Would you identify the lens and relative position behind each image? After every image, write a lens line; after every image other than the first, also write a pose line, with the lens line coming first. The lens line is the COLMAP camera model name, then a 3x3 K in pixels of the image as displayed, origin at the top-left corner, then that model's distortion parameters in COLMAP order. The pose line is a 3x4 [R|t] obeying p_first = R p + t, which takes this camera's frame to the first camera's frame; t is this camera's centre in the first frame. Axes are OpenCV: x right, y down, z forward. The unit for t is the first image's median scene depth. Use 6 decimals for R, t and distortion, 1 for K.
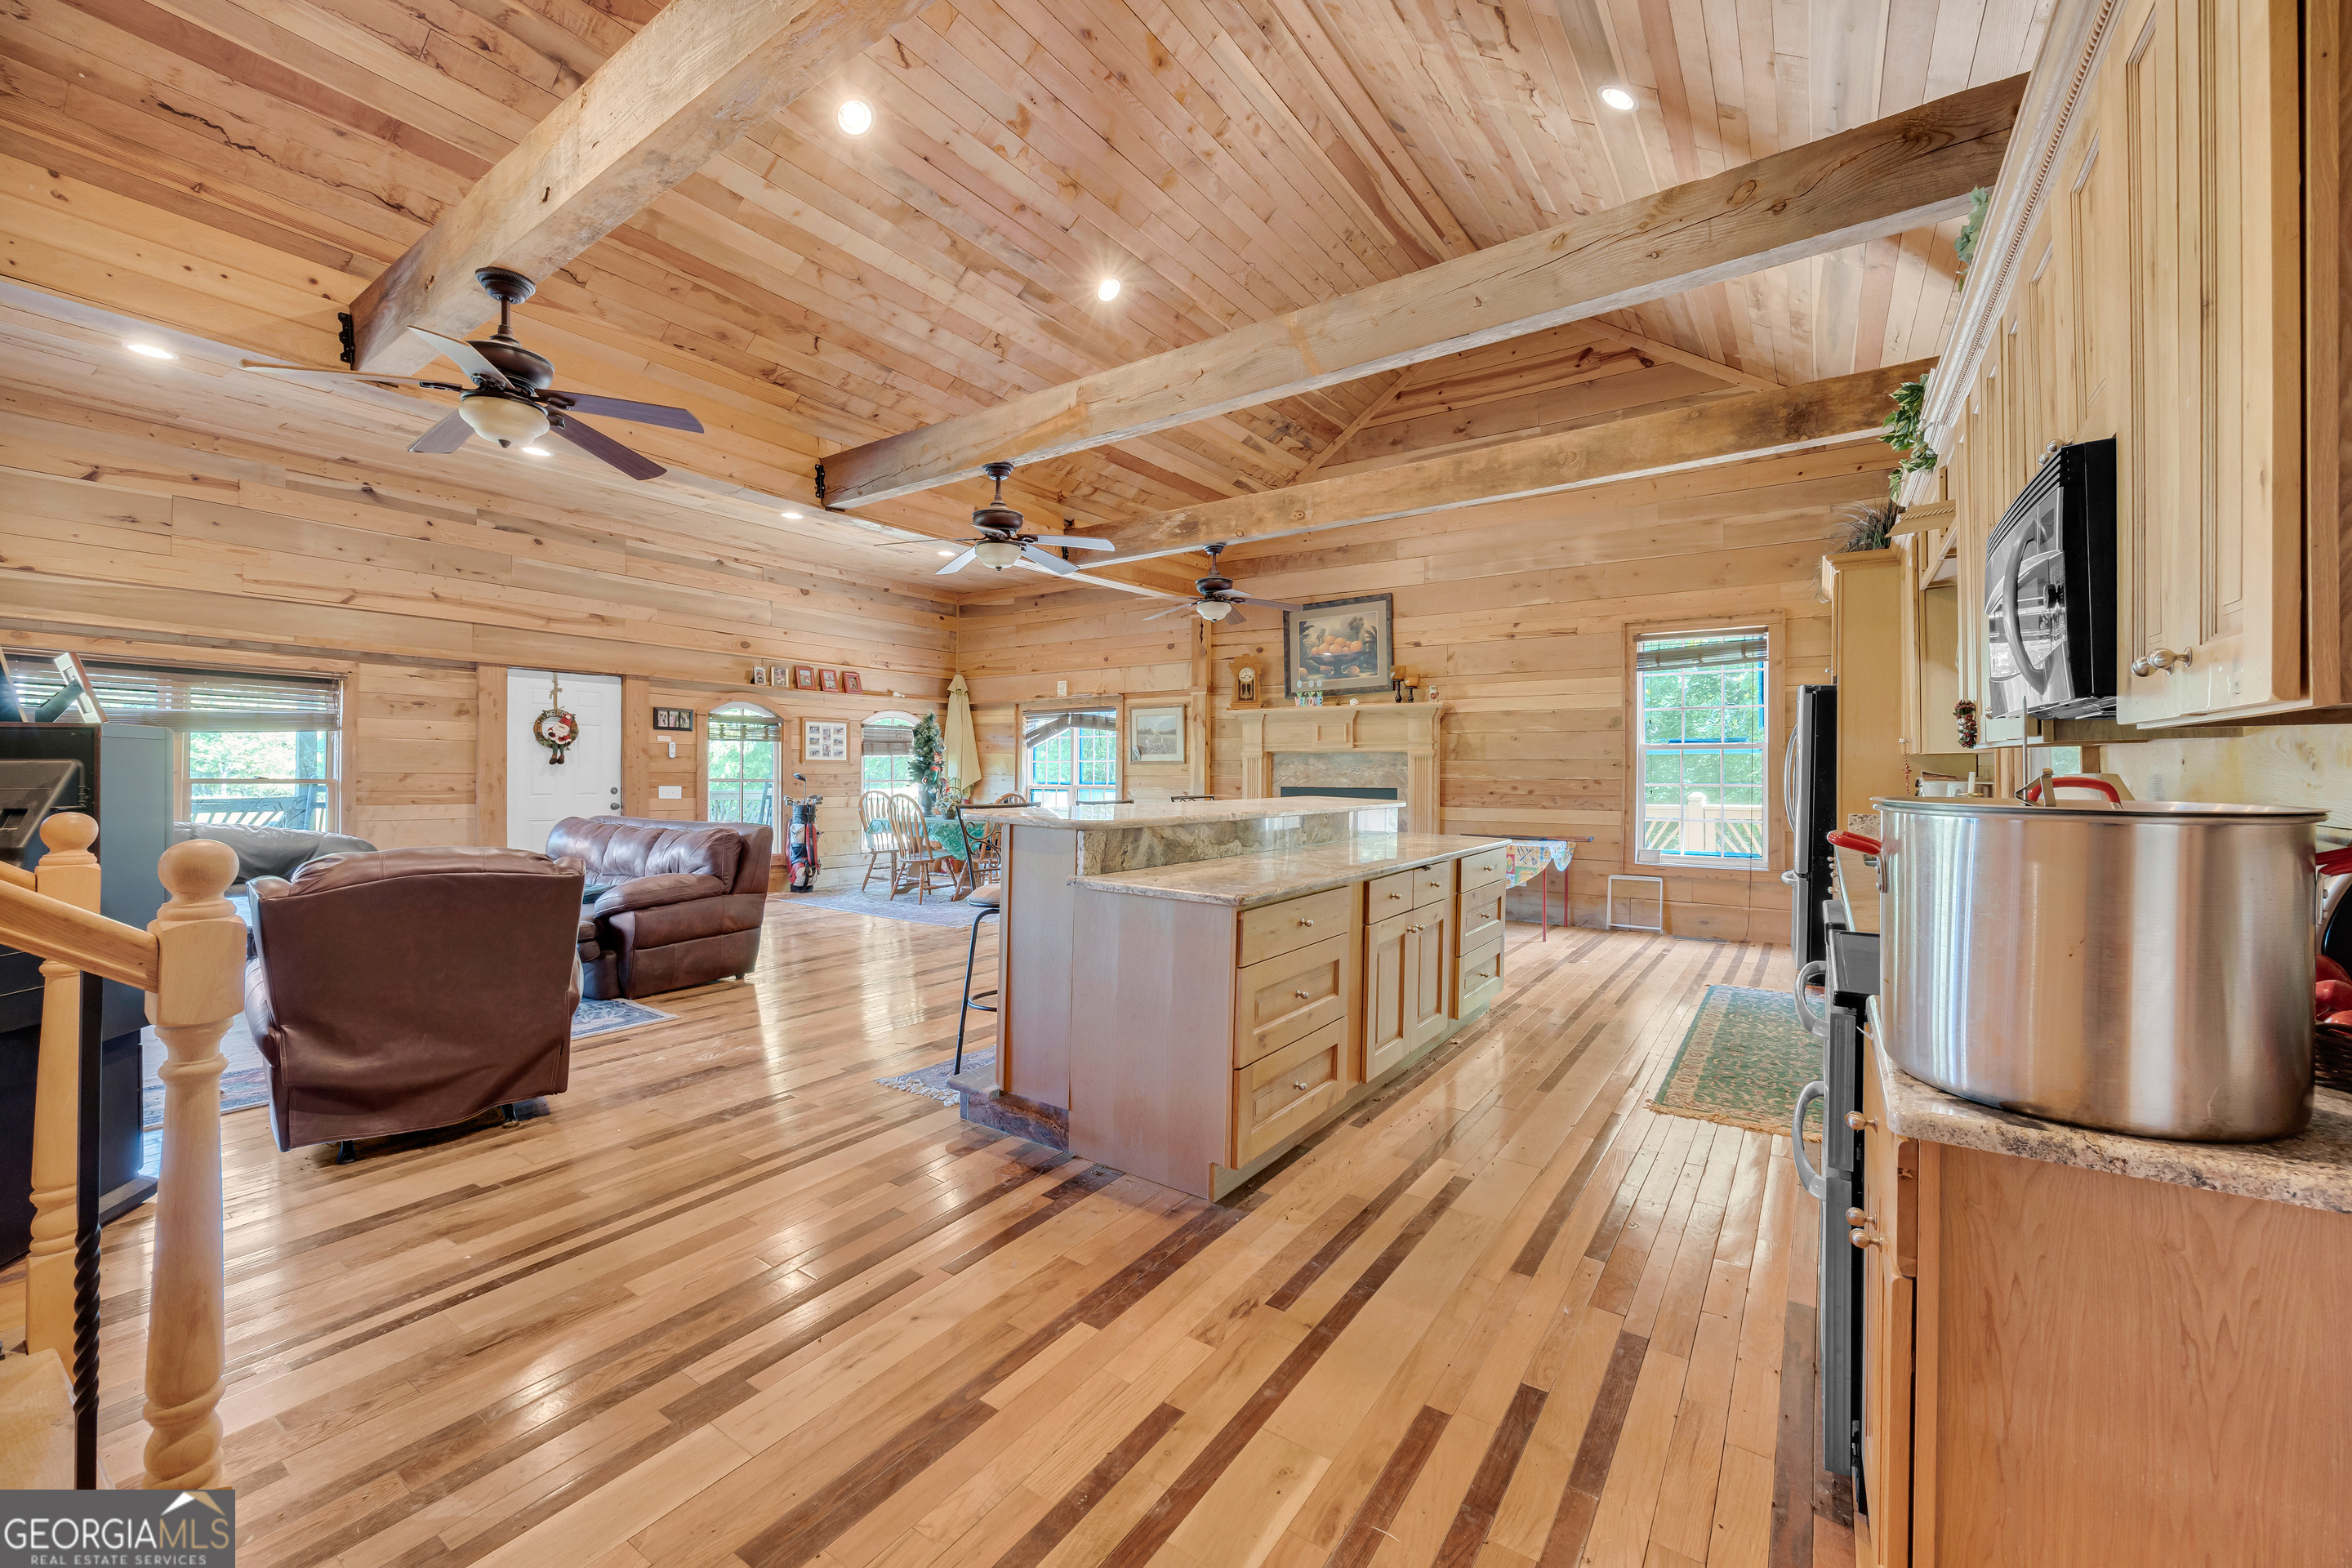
lens RADIAL K [[964.8, 0, 1168.1], [0, 964.8, 797.5], [0, 0, 1]] dist [0.001178, -0.005906]
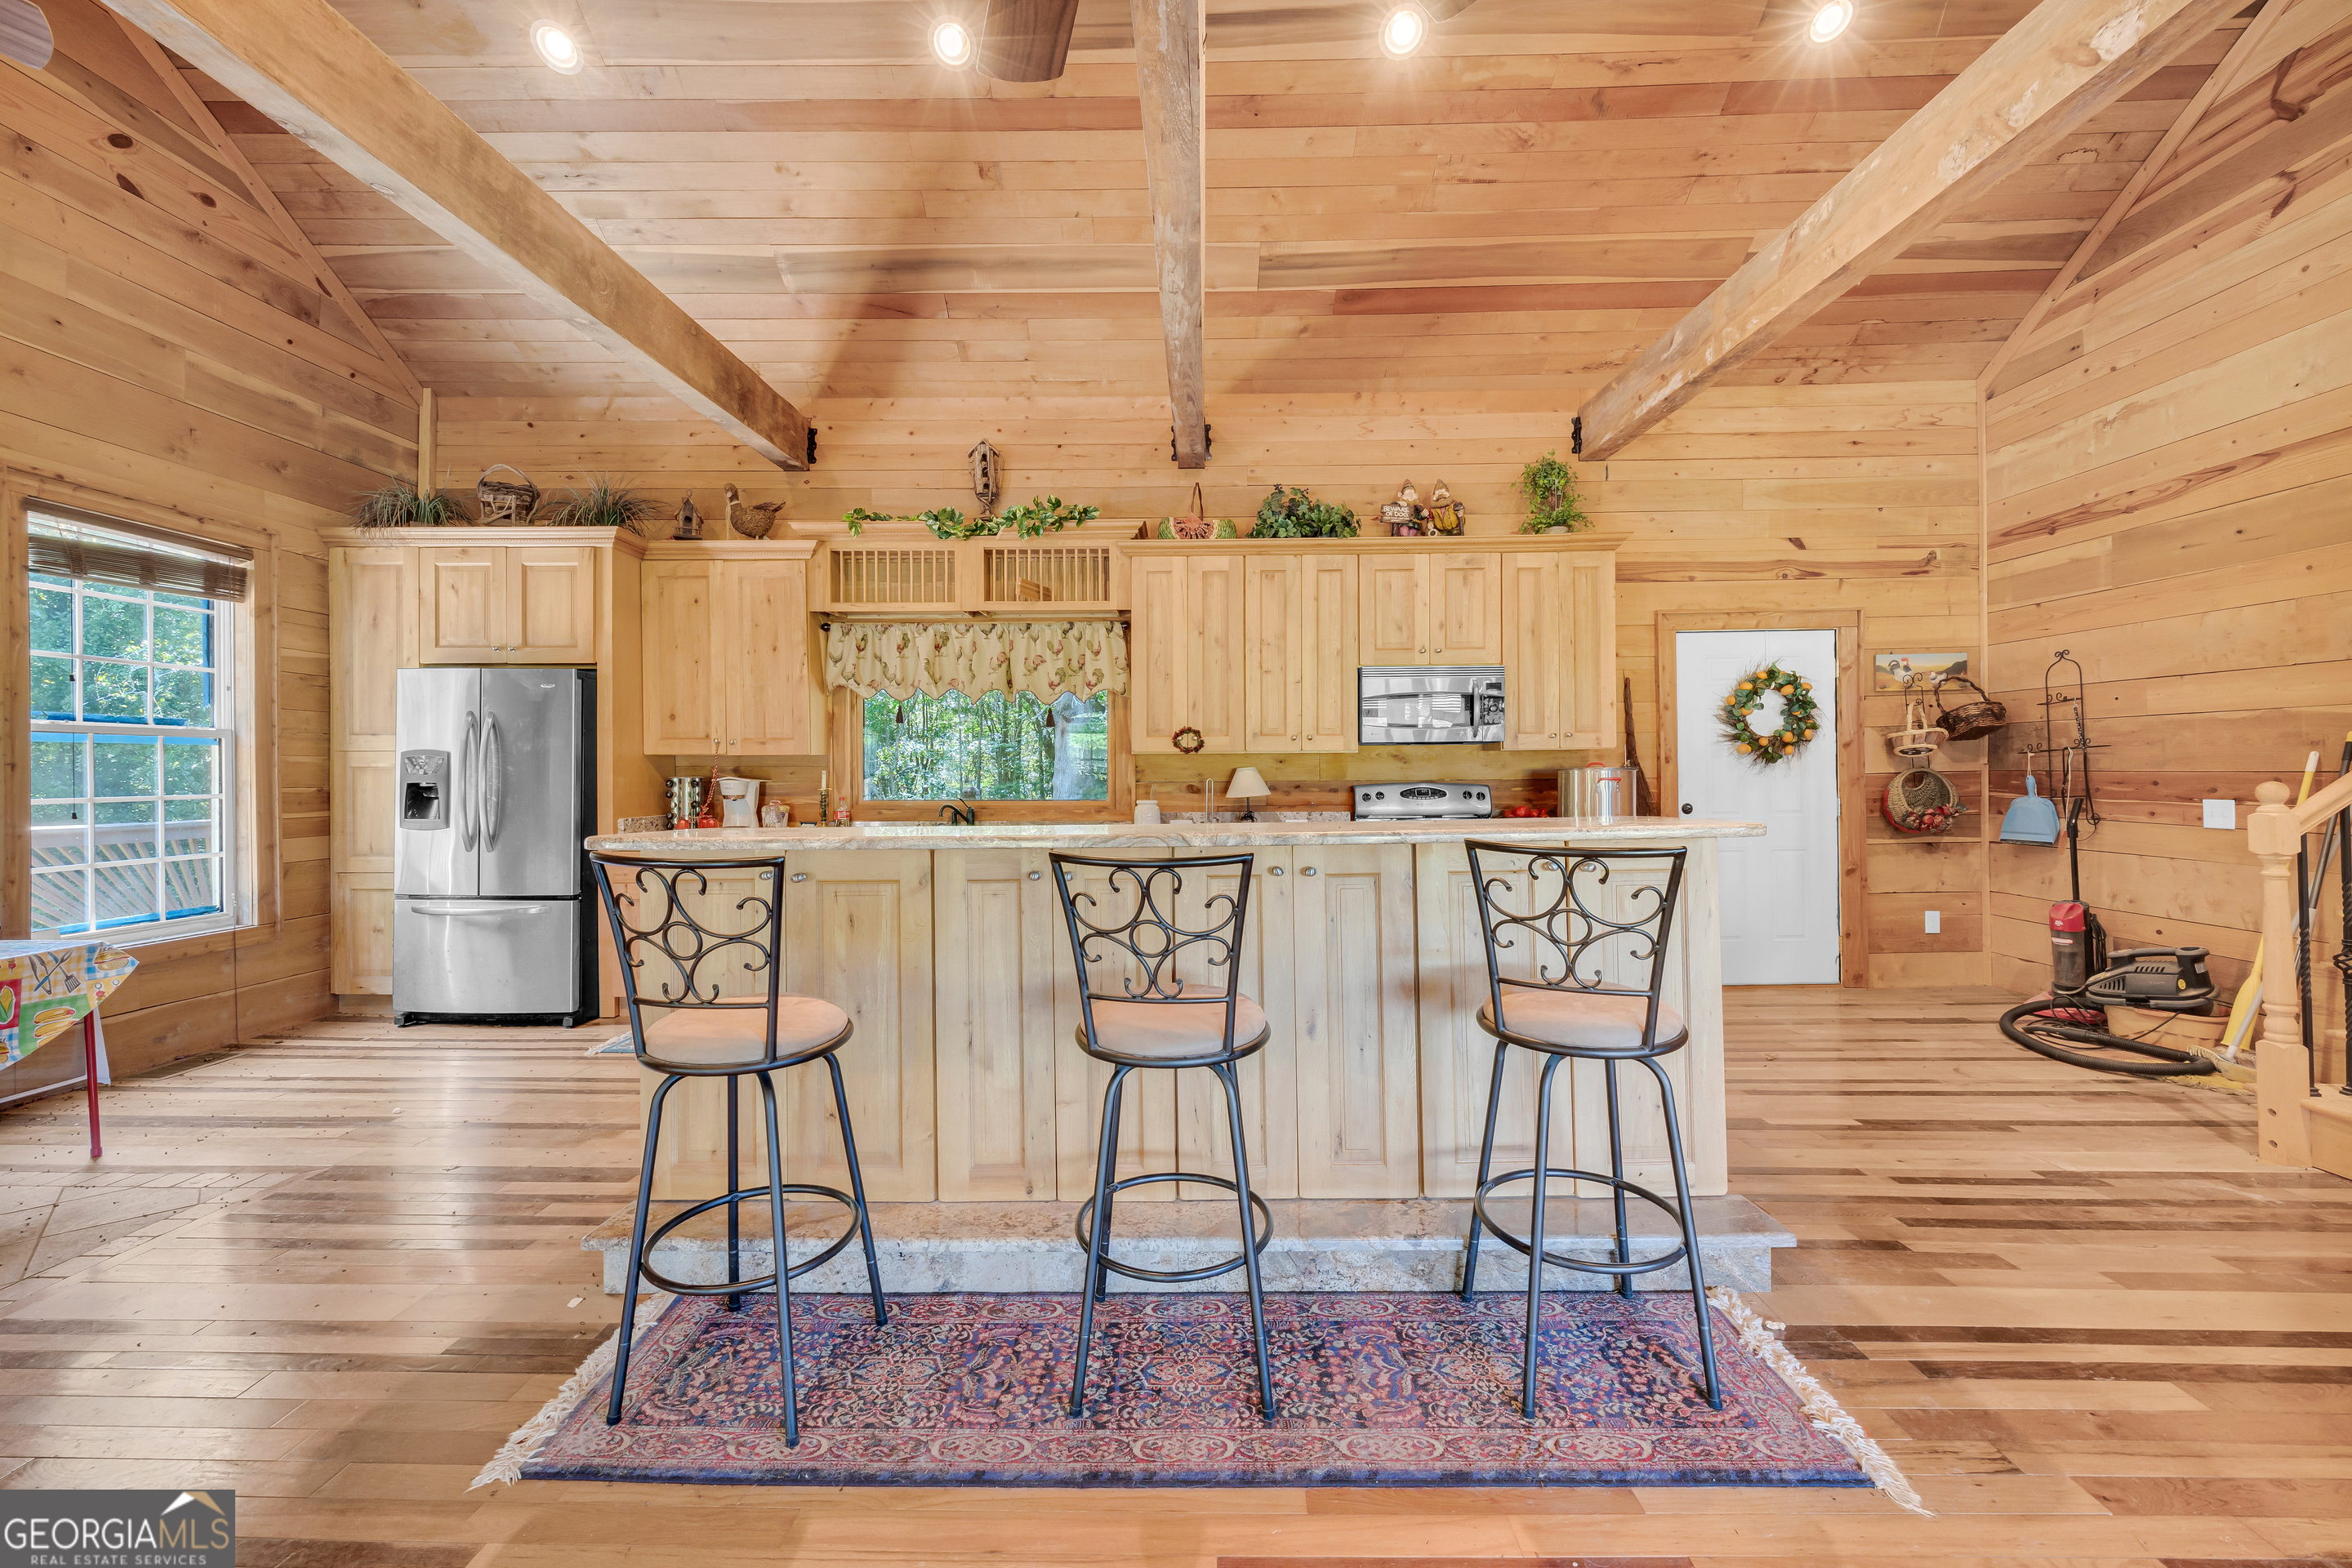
lens RADIAL K [[964.8, 0, 1168.1], [0, 964.8, 797.5], [0, 0, 1]] dist [0.001178, -0.005906]
pose [[-0.566769, -0.019449, 0.823647, -0.254727], [0.029558, 0.998598, 0.043920, -0.021587], [-0.823346, 0.049238, -0.565399, 0.839913]]
